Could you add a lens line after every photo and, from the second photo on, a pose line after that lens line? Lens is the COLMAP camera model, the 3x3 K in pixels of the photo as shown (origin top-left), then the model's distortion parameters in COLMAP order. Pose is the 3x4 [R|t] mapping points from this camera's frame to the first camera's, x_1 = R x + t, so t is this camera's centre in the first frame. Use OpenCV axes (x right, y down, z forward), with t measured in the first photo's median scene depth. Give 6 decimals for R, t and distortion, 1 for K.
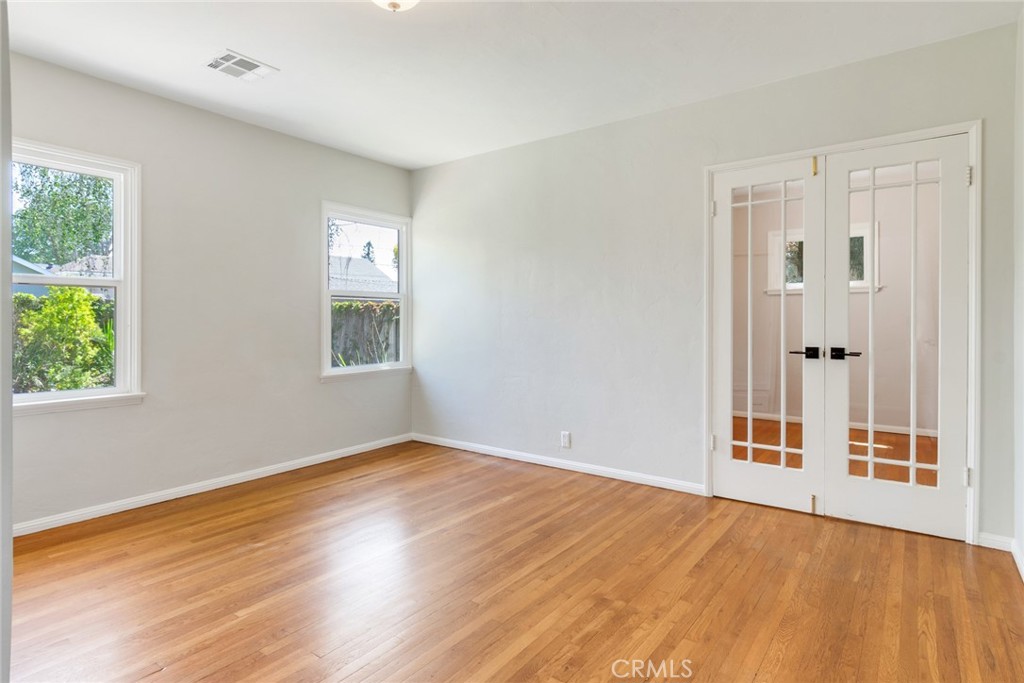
lens RADIAL K [[544.8, 0, 500.6], [0, 544.8, 327.4], [0, 0, 1]] dist [0.004197, -0.010091]
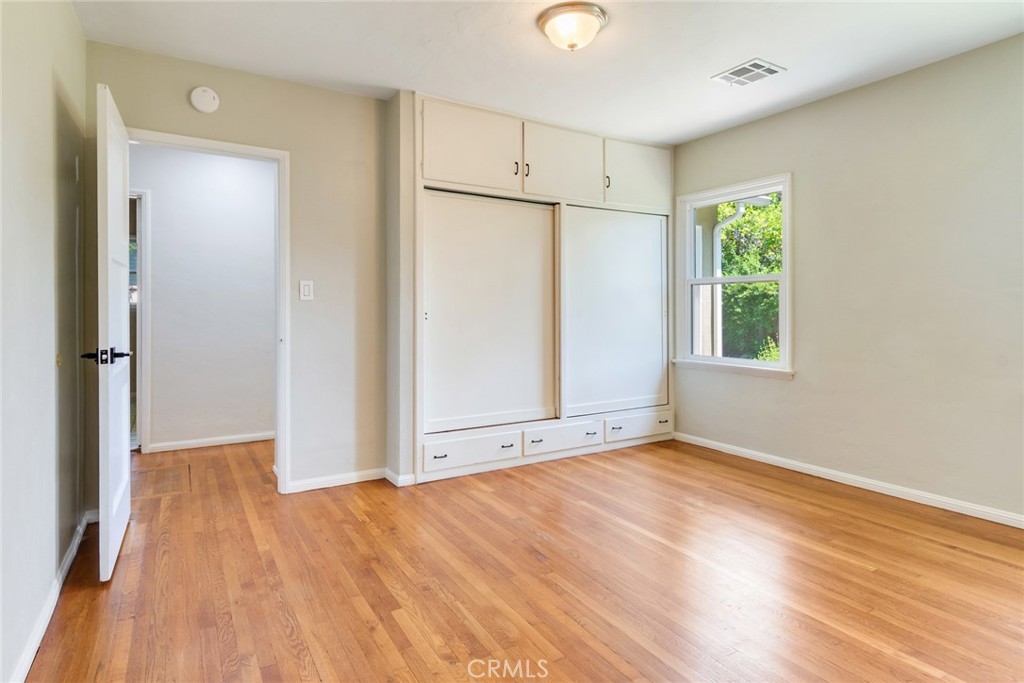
lens RADIAL K [[552.2, 0, 494.9], [0, 552.2, 309.4], [0, 0, 1]] dist [0.003904, -0.010342]
pose [[-0.400929, 0.000966, -0.916109, 0.727218], [-0.008675, 0.999951, 0.004851, -0.010325], [0.916068, 0.009892, -0.400900, 0.982302]]
